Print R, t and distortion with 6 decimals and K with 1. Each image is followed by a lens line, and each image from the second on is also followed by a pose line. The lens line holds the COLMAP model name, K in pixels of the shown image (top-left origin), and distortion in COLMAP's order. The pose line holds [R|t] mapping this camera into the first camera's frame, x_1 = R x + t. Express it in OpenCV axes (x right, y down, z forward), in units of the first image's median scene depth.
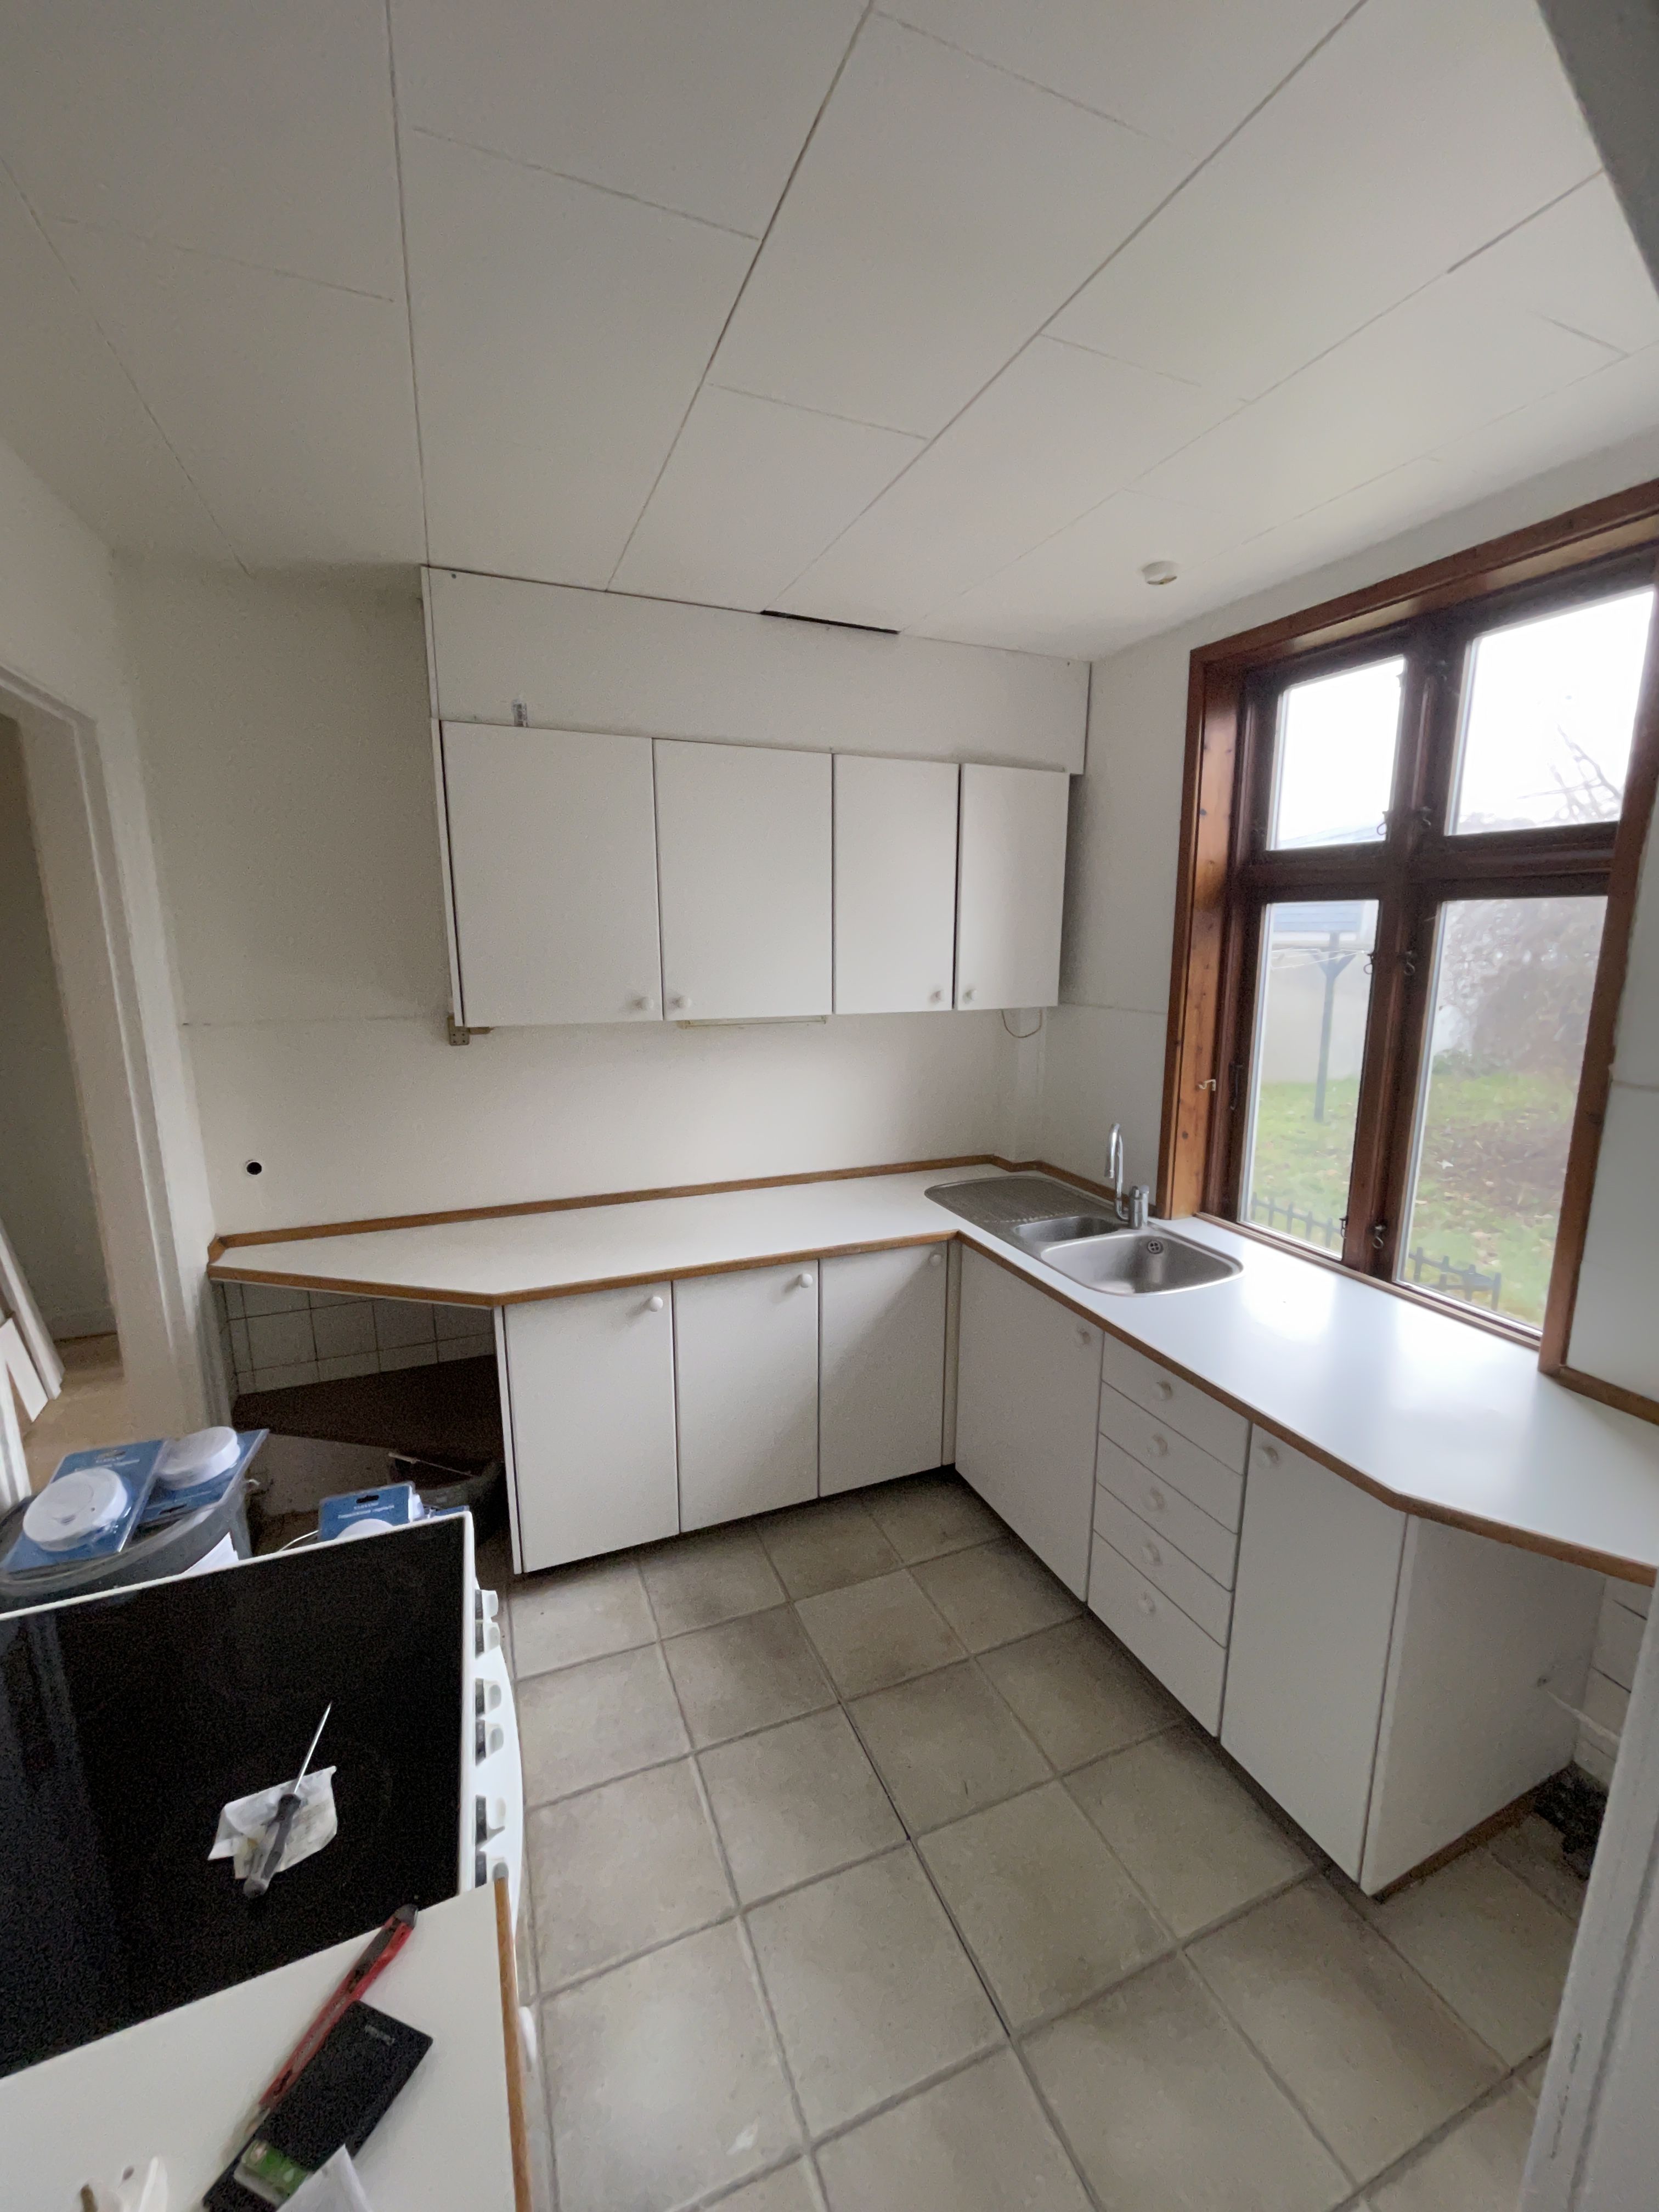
lens RADIAL K [[907.2, 0, 829.5], [0, 907.2, 1106.0], [0, 0, 1]] dist [-0.003473, -0.000535]
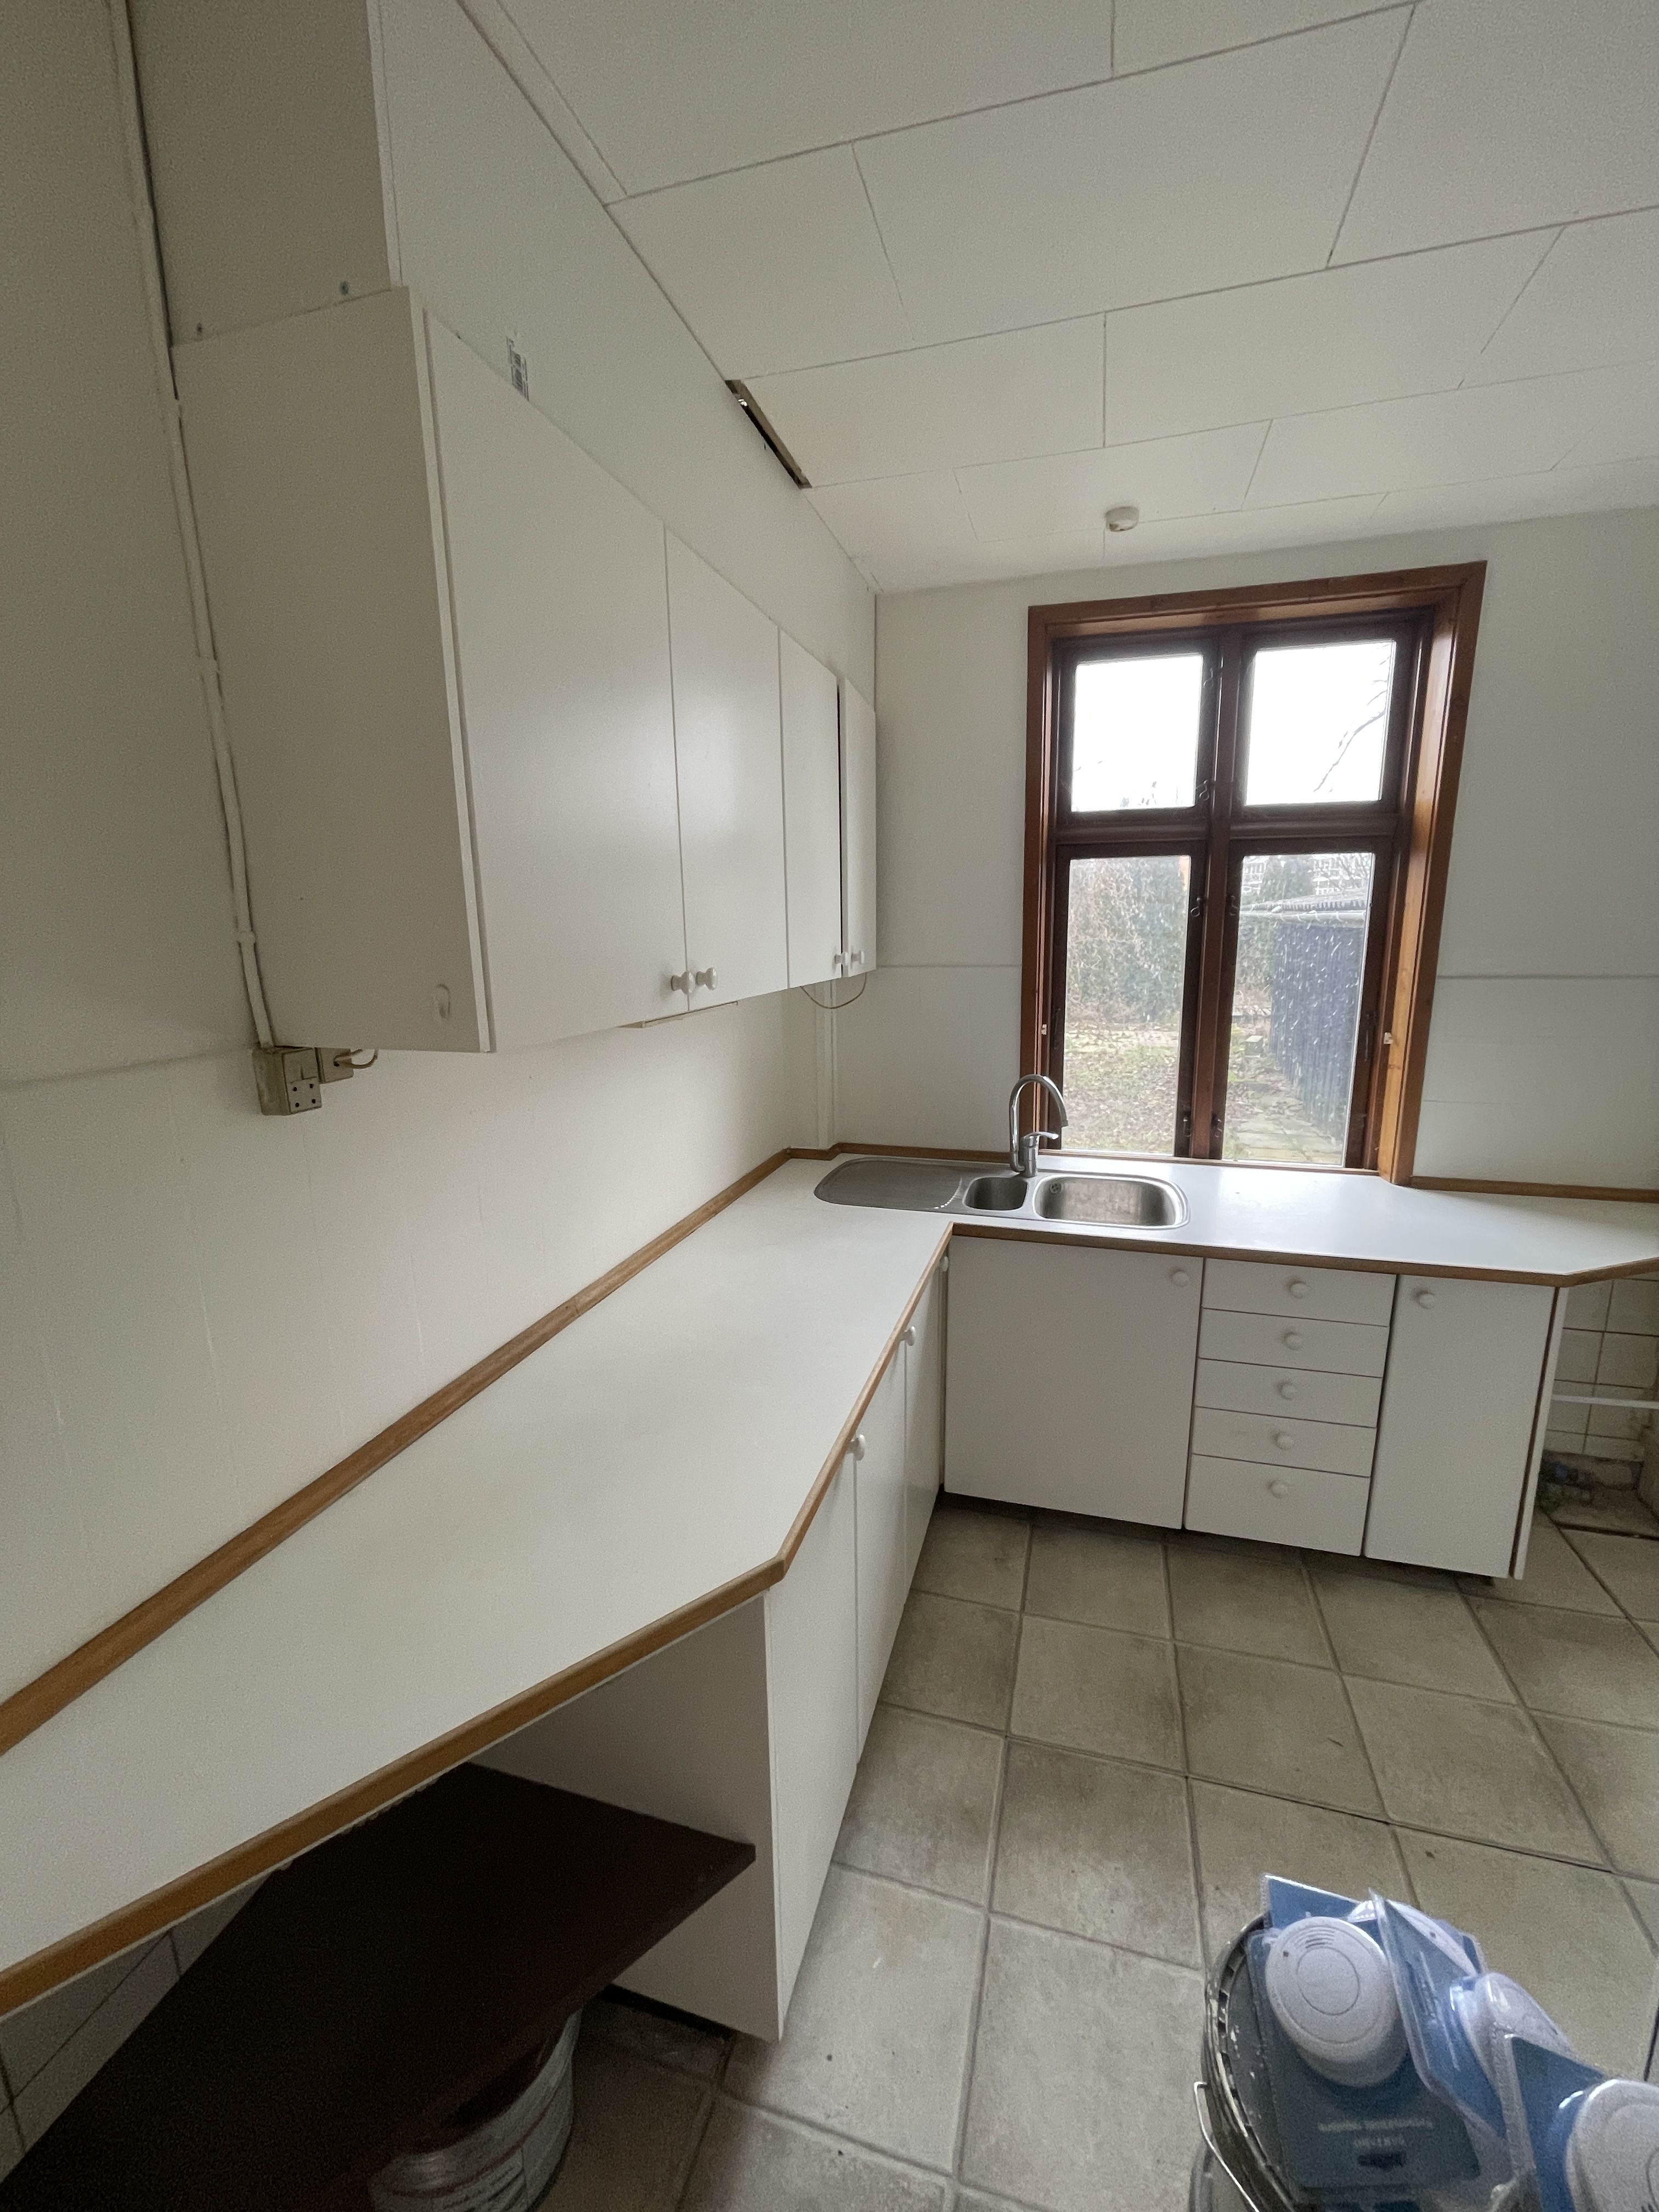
lens RADIAL K [[907.2, 0, 829.5], [0, 907.2, 1106.0], [0, 0, 1]] dist [-0.003473, -0.000535]
pose [[0.619772, -0.164854, 0.767271, -0.679490], [0.165031, 0.983204, 0.077943, -0.070426], [-0.767233, 0.078317, 0.636569, 0.616503]]
